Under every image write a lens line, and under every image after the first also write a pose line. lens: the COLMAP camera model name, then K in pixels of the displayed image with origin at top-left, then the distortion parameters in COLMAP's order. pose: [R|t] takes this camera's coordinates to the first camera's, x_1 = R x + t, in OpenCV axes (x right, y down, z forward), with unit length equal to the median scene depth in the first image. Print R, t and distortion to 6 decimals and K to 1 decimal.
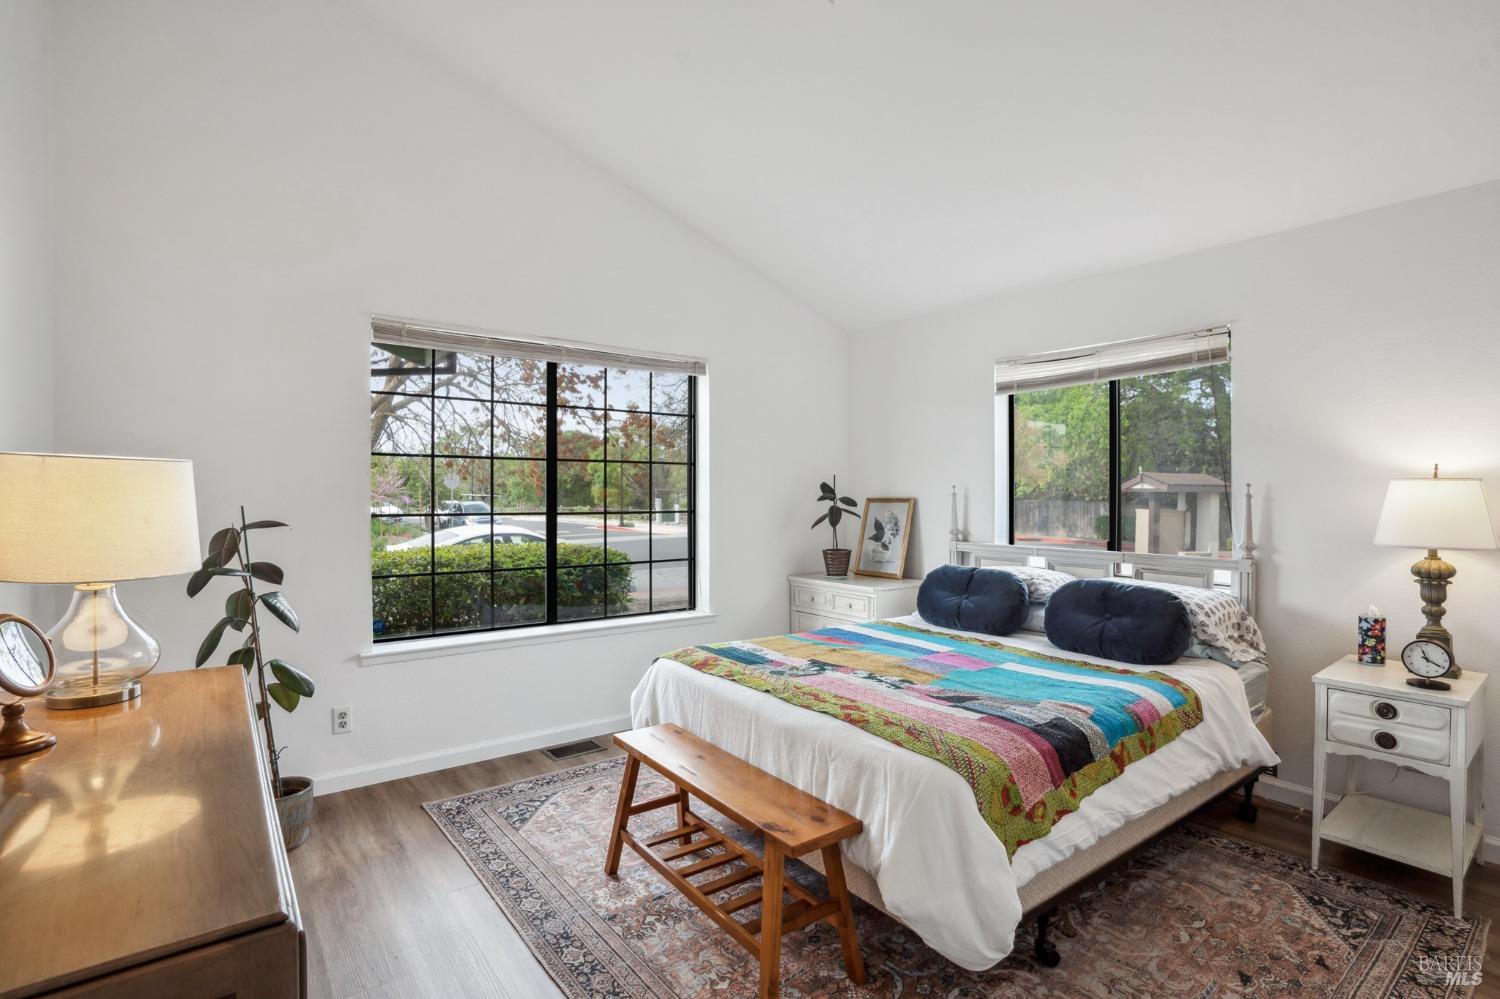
lens RADIAL K [[712.8, 0, 746.2], [0, 712.8, 484.2], [0, 0, 1]] dist [-0.030432, 0.000380]
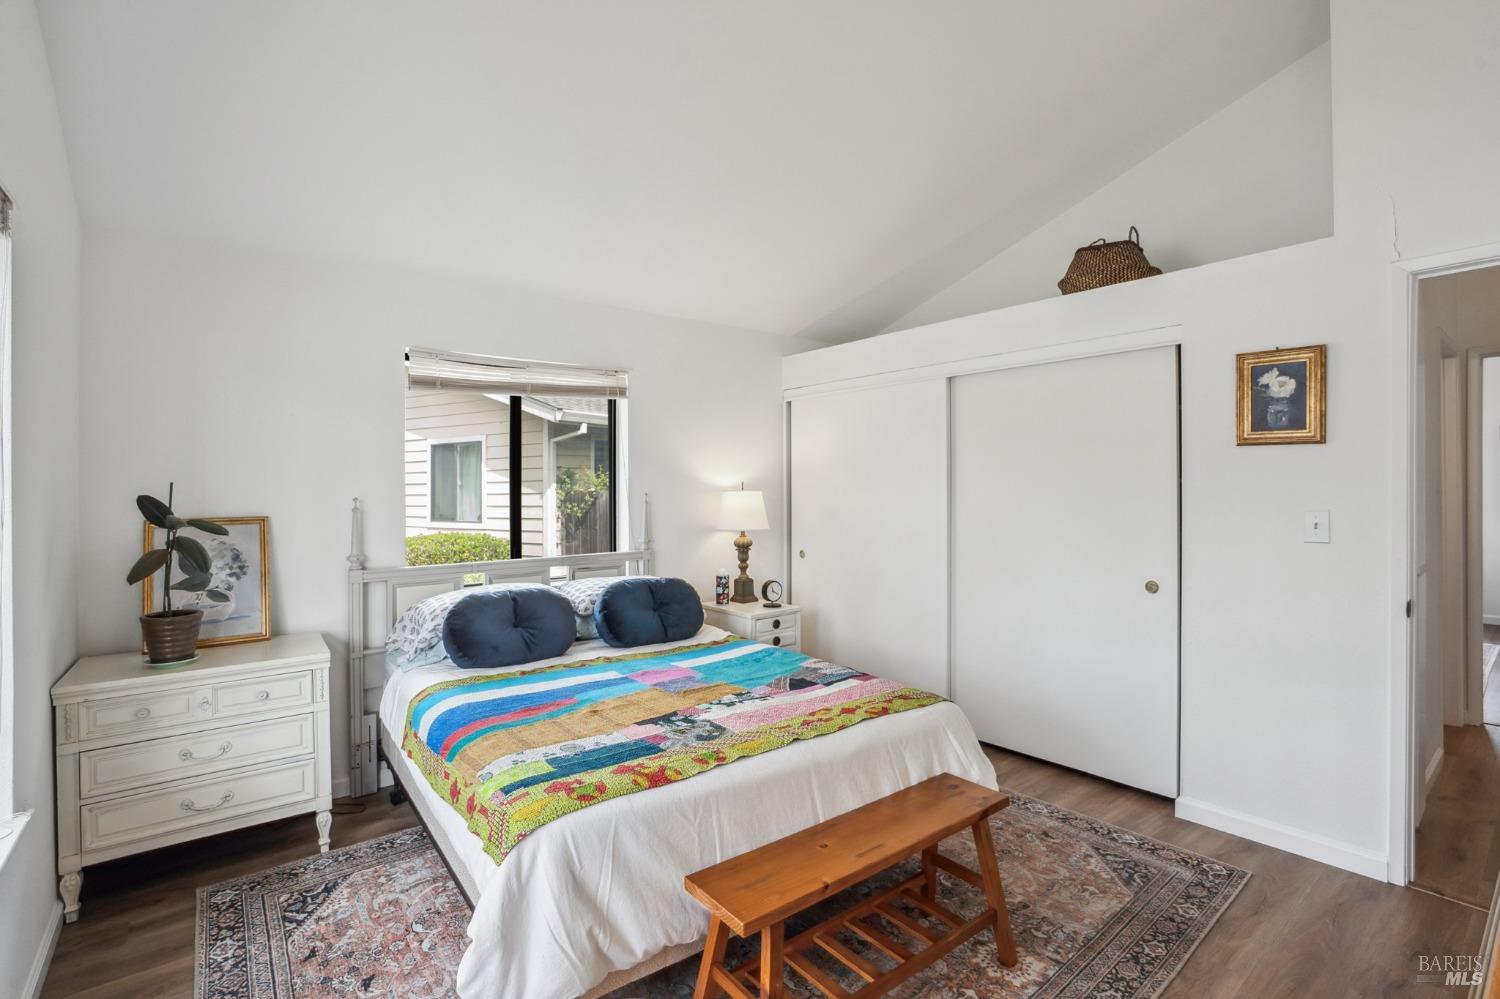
lens RADIAL K [[712.8, 0, 746.2], [0, 712.8, 484.2], [0, 0, 1]] dist [-0.030432, 0.000380]
pose [[-0.023299, -0.000154, 0.999729, -0.810054], [-0.004888, 0.999988, 0.000040, -0.024397], [-0.999717, -0.004886, -0.023299, 1.035548]]
